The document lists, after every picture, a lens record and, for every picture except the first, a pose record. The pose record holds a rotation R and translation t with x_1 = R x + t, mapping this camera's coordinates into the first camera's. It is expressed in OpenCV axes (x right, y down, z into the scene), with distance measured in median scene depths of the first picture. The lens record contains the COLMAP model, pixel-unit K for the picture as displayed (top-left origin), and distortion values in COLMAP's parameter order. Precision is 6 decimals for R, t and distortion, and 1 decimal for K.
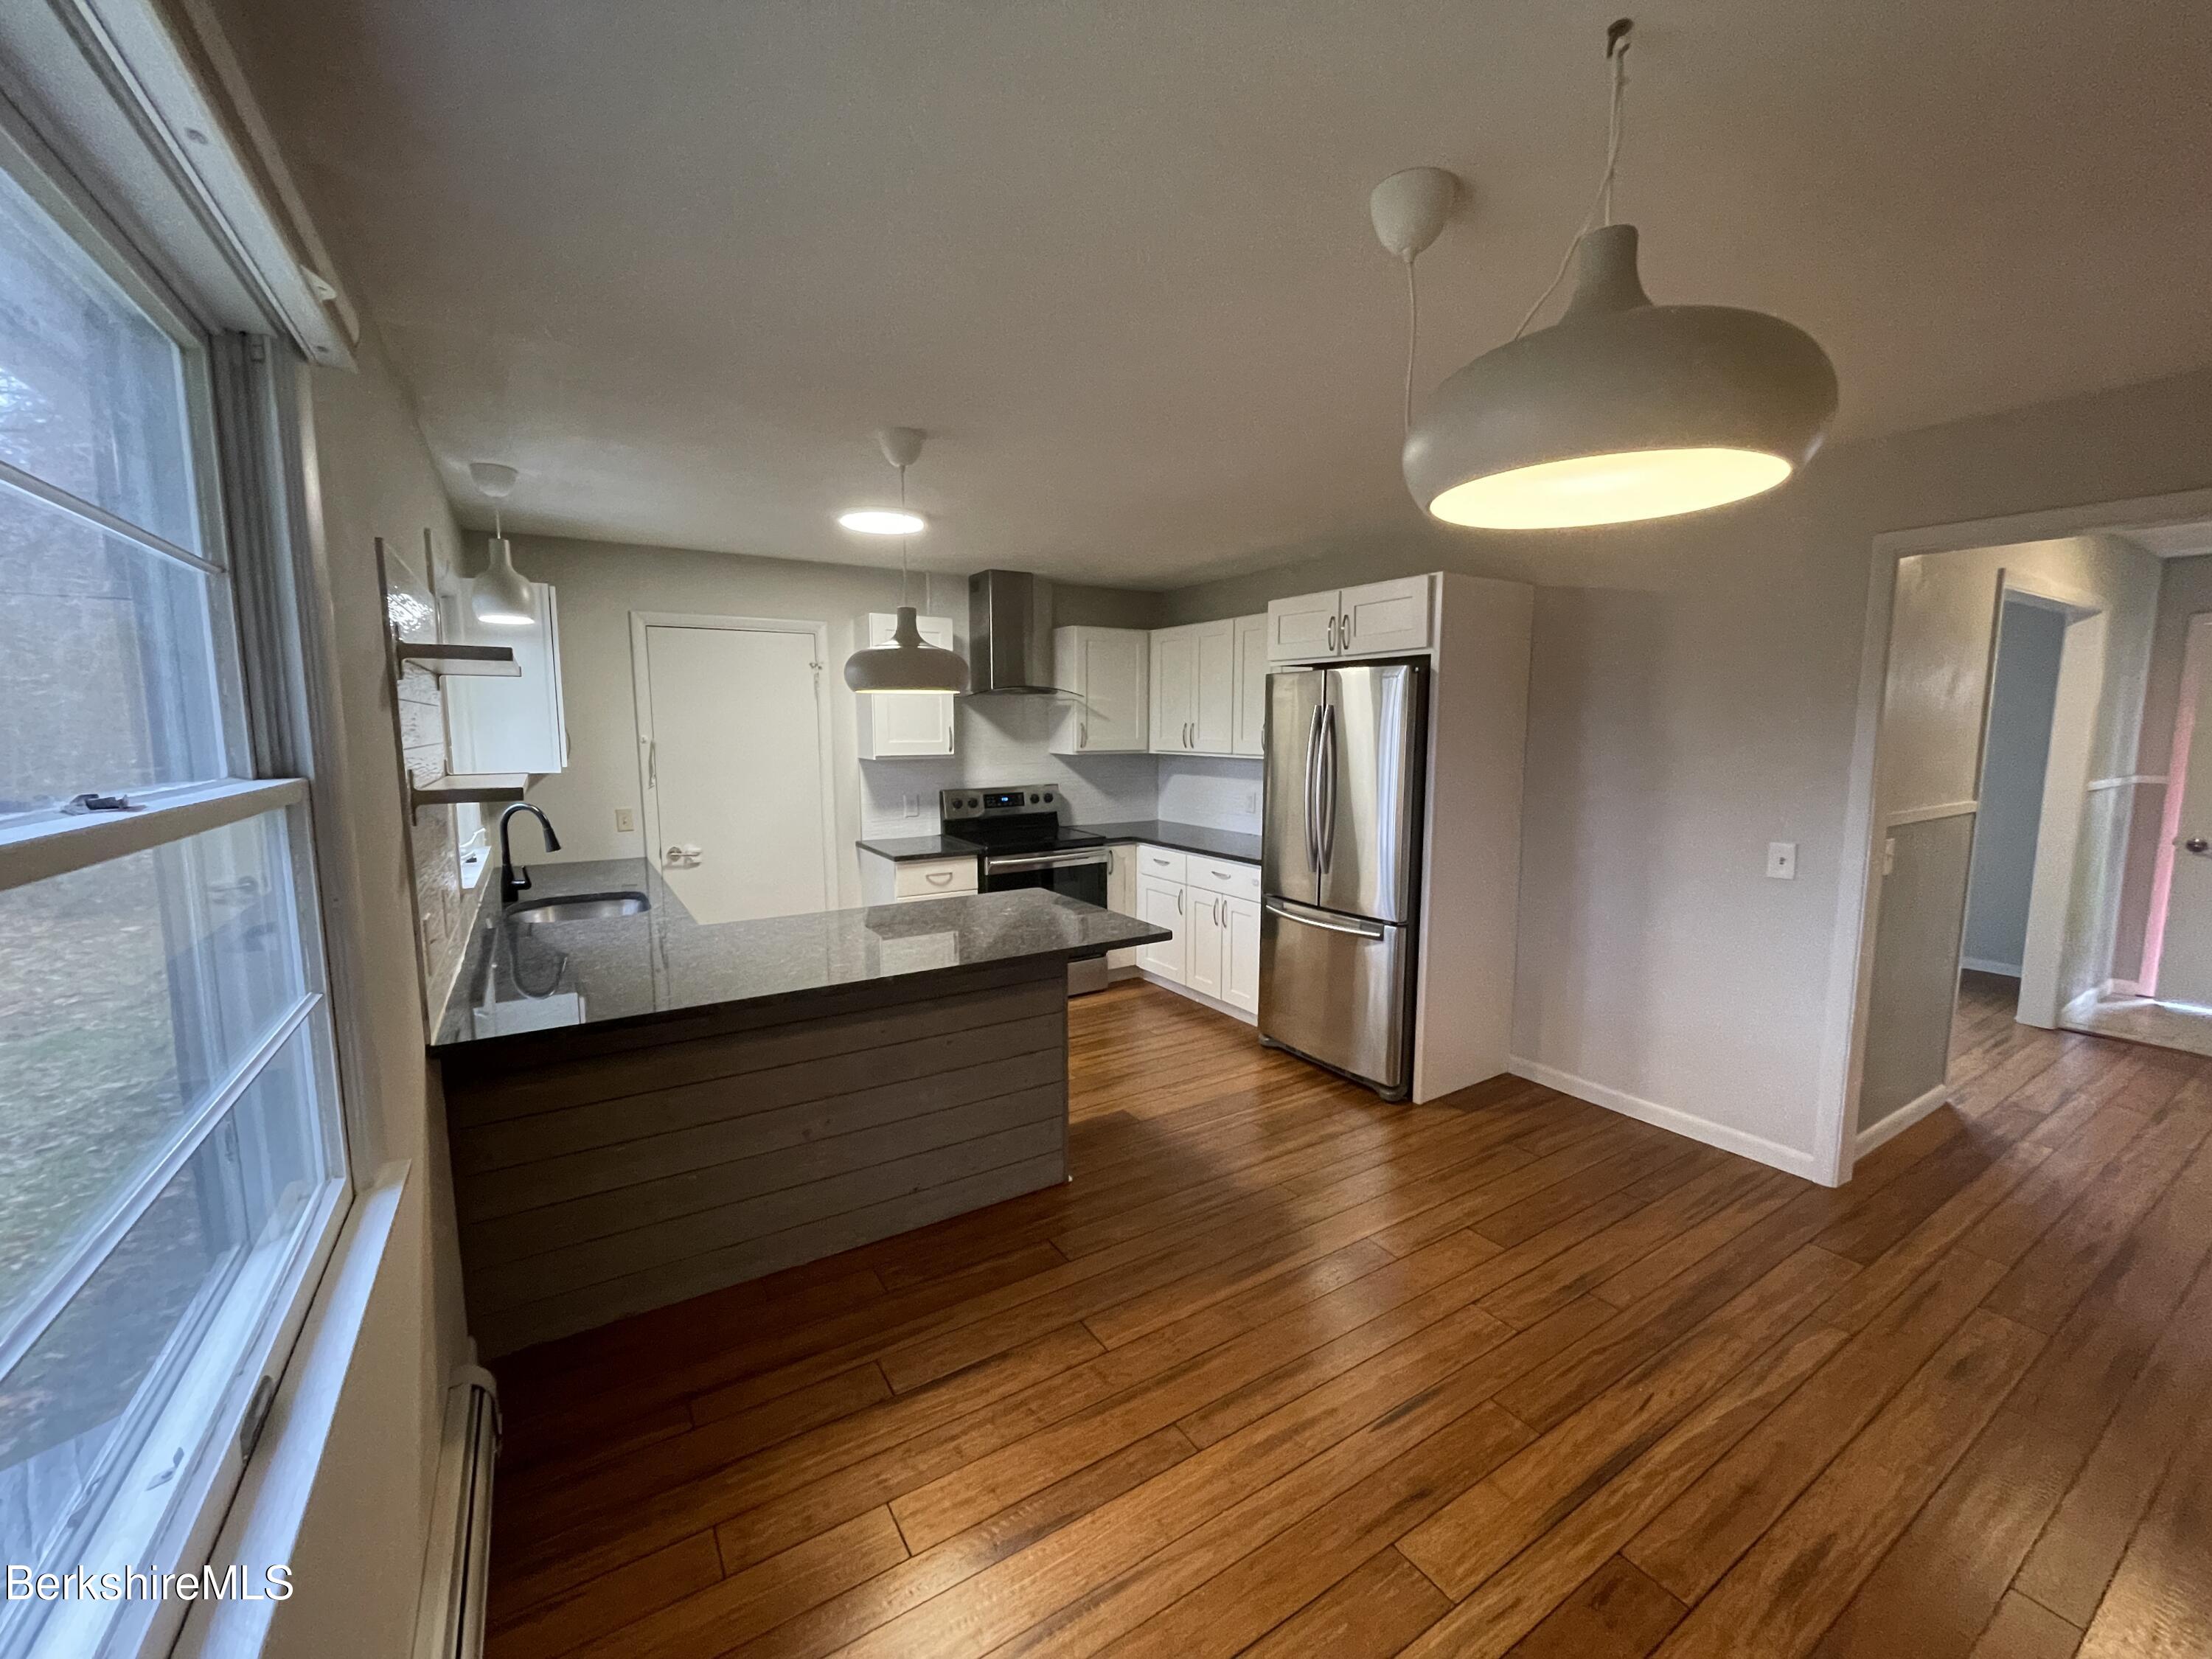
lens RADIAL K [[892.6, 0, 1104.3], [0, 892.6, 831.7], [0, 0, 1]] dist [-0.002296, -0.000468]
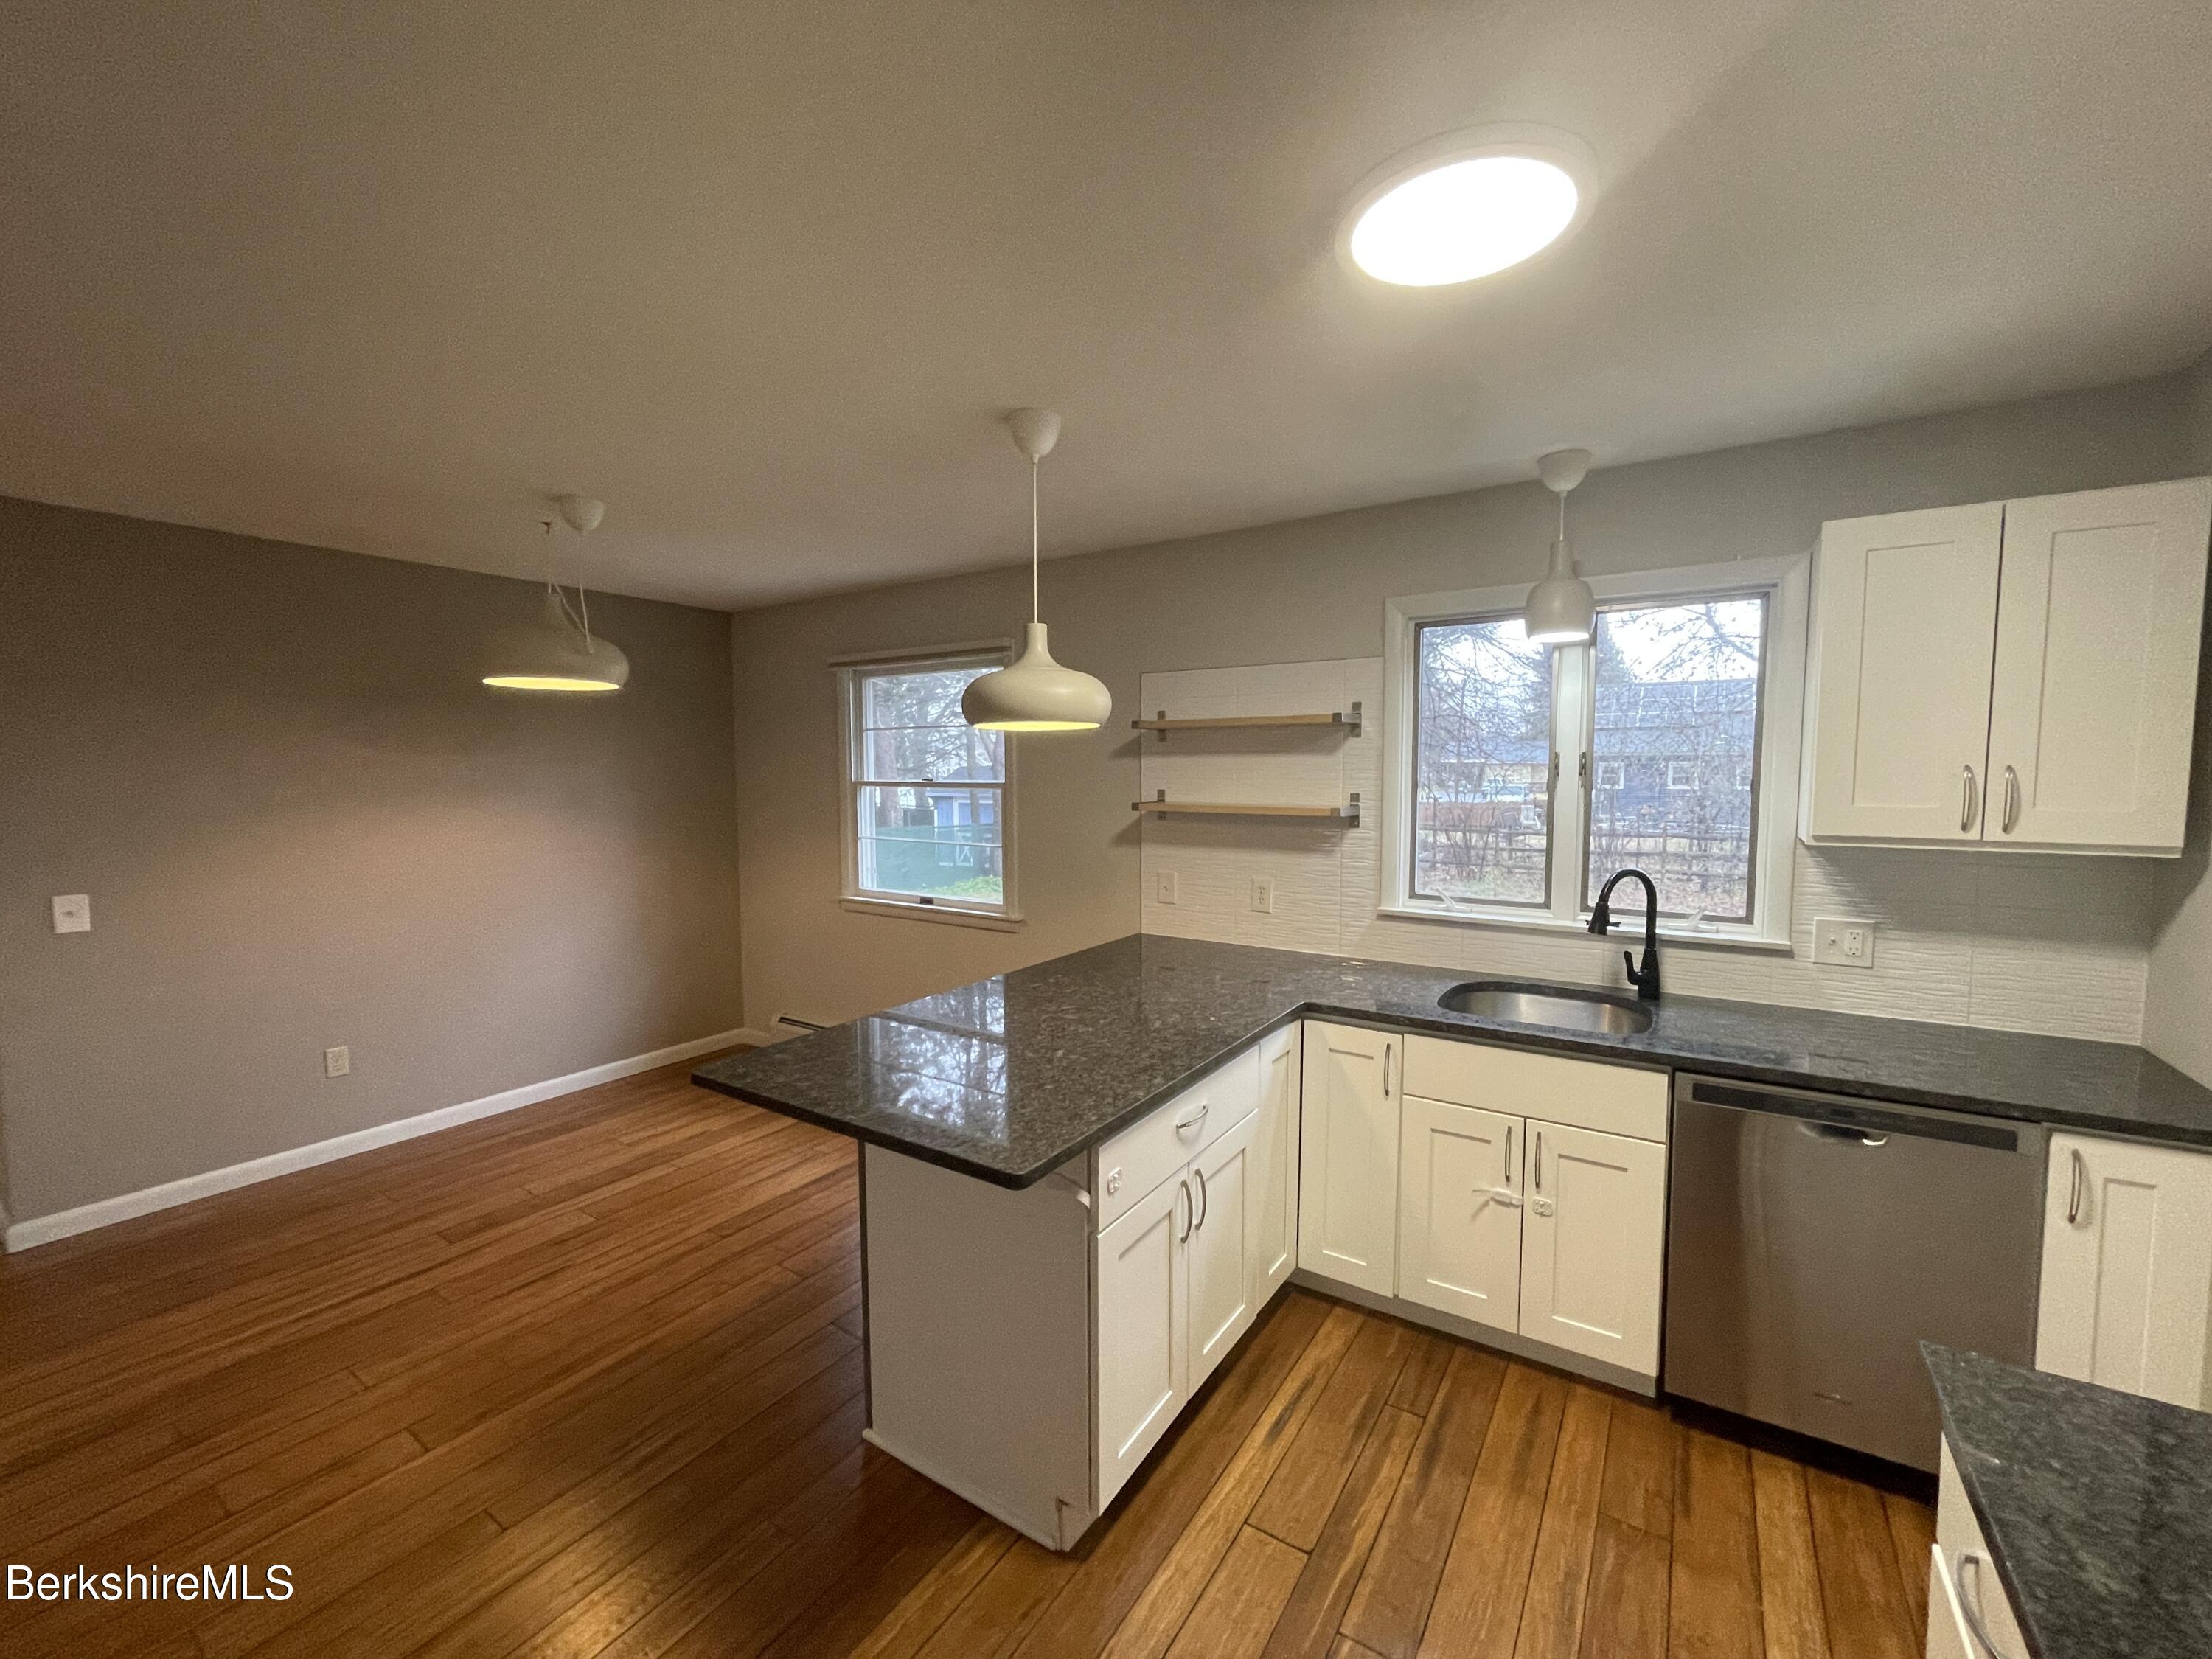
lens RADIAL K [[892.6, 0, 1104.3], [0, 892.6, 831.7], [0, 0, 1]] dist [-0.002296, -0.000468]
pose [[-0.910471, 0.034632, -0.412121, 0.069974], [-0.044816, 0.982358, 0.181560, -0.224359], [0.411138, 0.183775, -0.892856, 1.870964]]
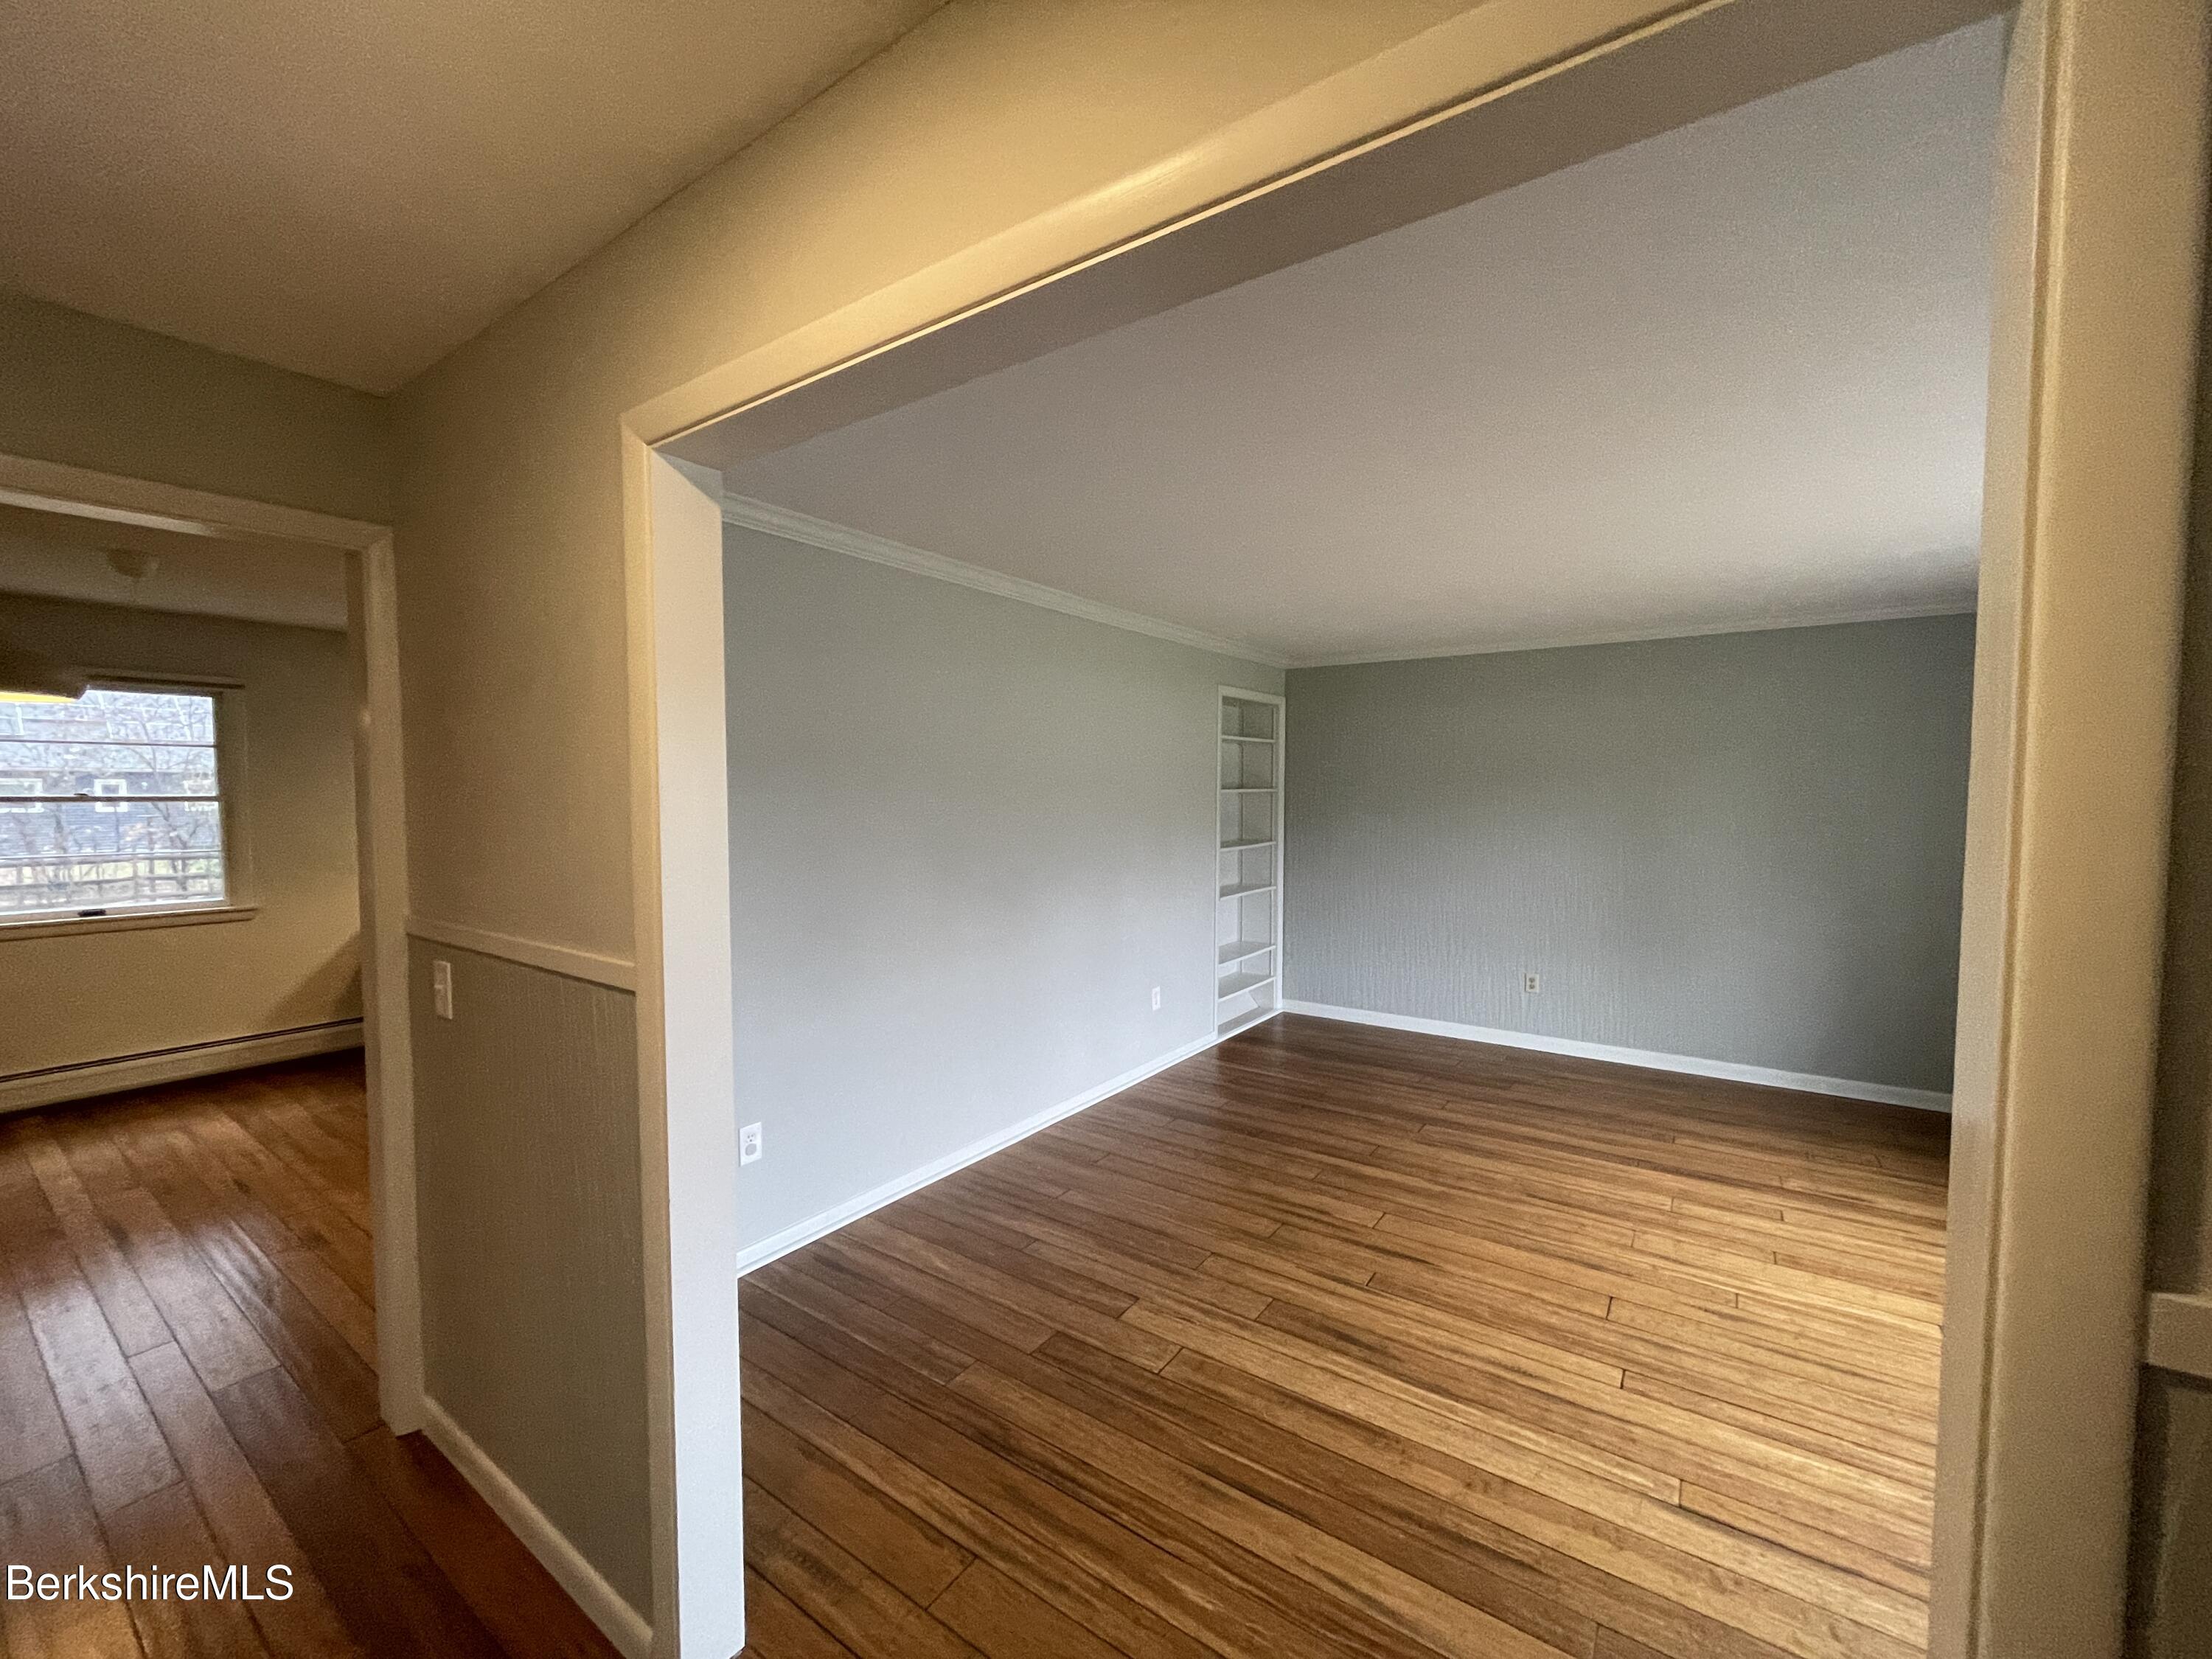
lens RADIAL K [[892.6, 0, 1104.3], [0, 892.6, 831.7], [0, 0, 1]] dist [-0.002296, -0.000468]
pose [[0.386288, 0.045932, -0.921234, 1.926897], [-0.117053, 0.993126, 0.000435, -0.161400], [0.914921, 0.107665, 0.389009, 1.369716]]
